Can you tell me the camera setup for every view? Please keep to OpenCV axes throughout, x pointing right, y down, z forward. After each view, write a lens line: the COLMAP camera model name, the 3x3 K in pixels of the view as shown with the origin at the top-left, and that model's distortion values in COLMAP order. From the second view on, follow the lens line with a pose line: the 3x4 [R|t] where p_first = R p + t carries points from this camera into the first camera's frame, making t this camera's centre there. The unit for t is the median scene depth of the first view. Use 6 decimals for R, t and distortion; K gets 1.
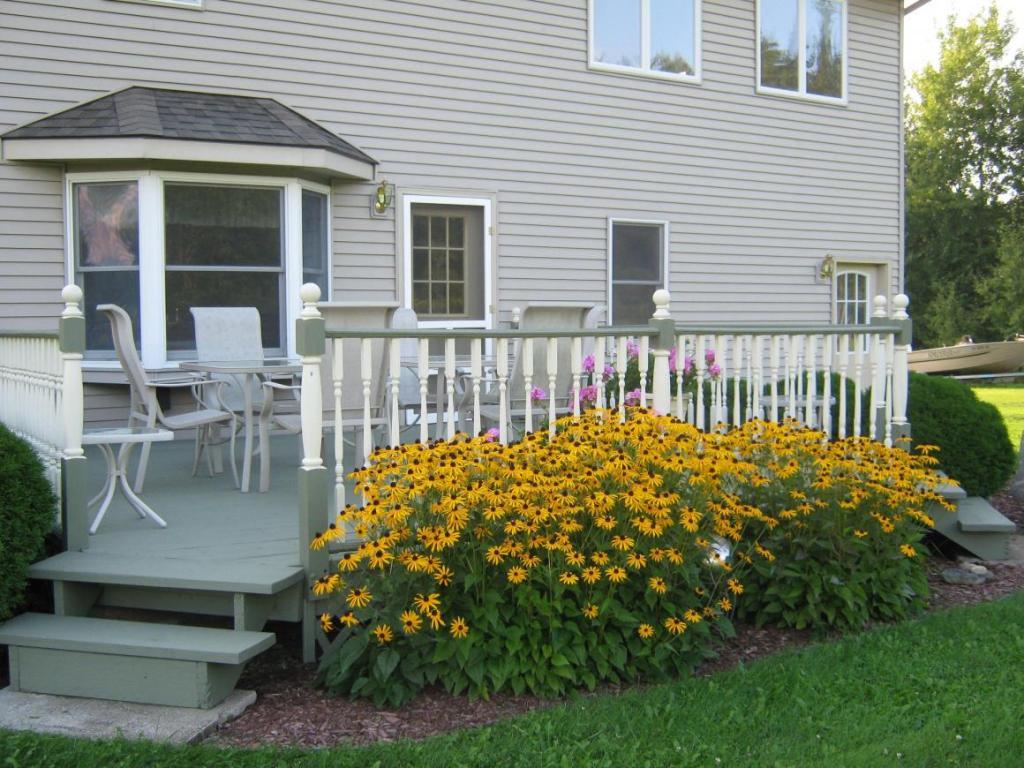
lens RADIAL K [[1149.2, 0, 507.5], [0, 1149.2, 383.0], [0, 0, 1]] dist [-0.092934, 0.000000]
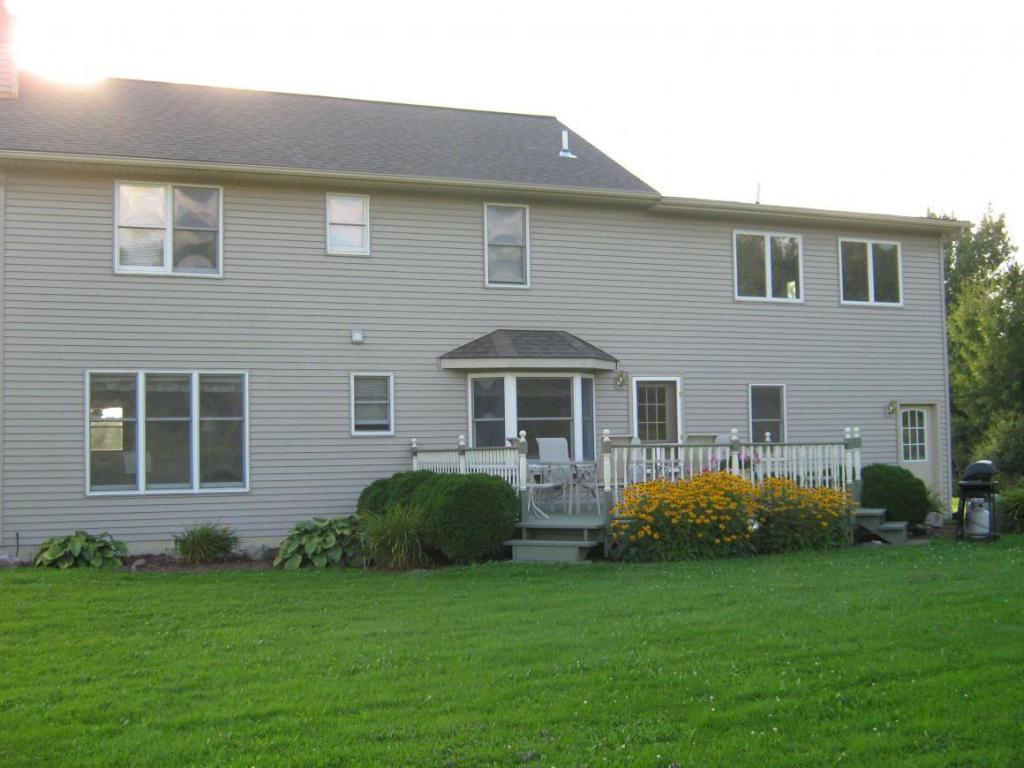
lens RADIAL K [[1149.2, 0, 508.0], [0, 1149.2, 385.0], [0, 0, 1]] dist [-0.092934, 0.000000]
pose [[0.981776, -0.022371, -0.188721, 0.075406], [0.001375, 0.993858, -0.110658, 0.067114], [0.190038, 0.108382, 0.975776, -1.029381]]
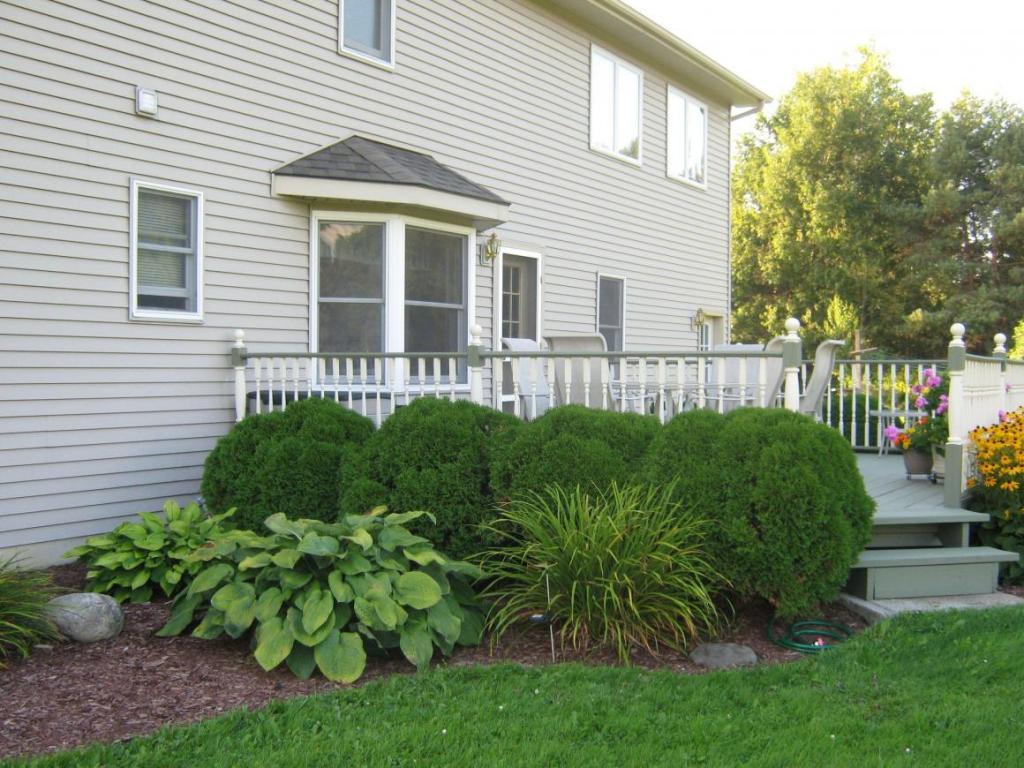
lens RADIAL K [[1149.2, 0, 510.6], [0, 1149.2, 380.8], [0, 0, 1]] dist [-0.092934, 0.000000]
pose [[0.894135, 0.006089, 0.447756, -0.709623], [0.012768, 0.999154, -0.039083, 0.021448], [-0.447615, 0.040662, 0.893301, -0.050812]]
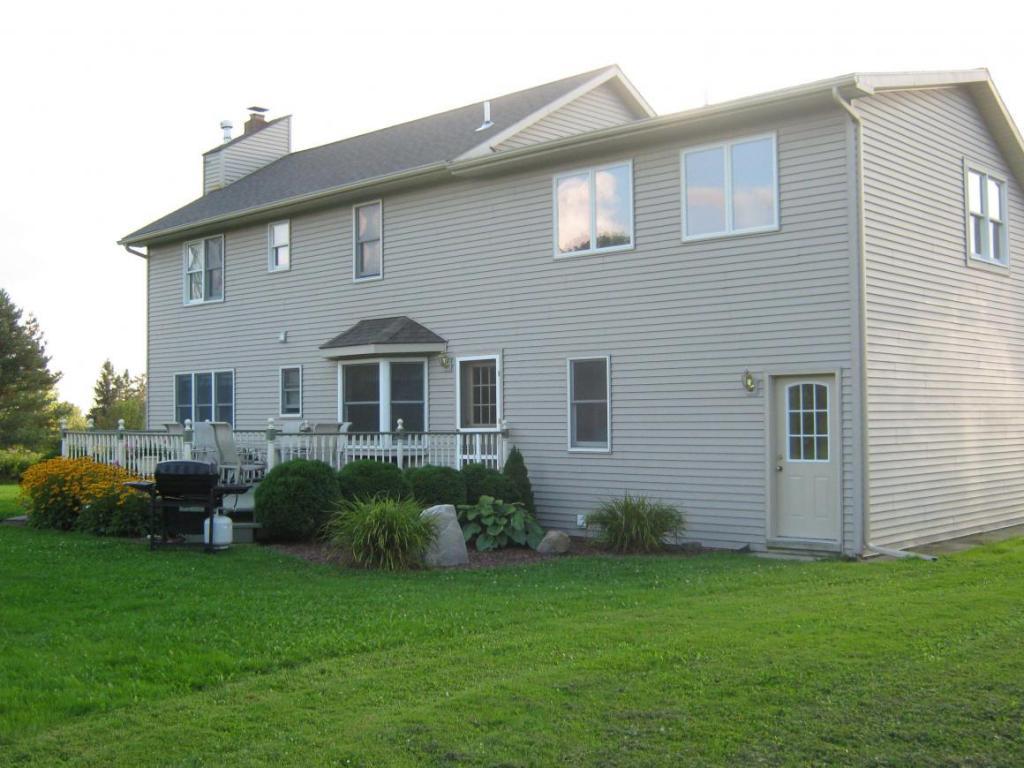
lens RADIAL K [[1149.2, 0, 511.8], [0, 1149.2, 382.1], [0, 0, 1]] dist [-0.092934, 0.000000]
pose [[0.260211, -0.035292, -0.964906, 1.946570], [-0.055415, 0.997139, -0.051415, -0.046276], [0.963960, 0.066849, 0.257511, 0.738785]]
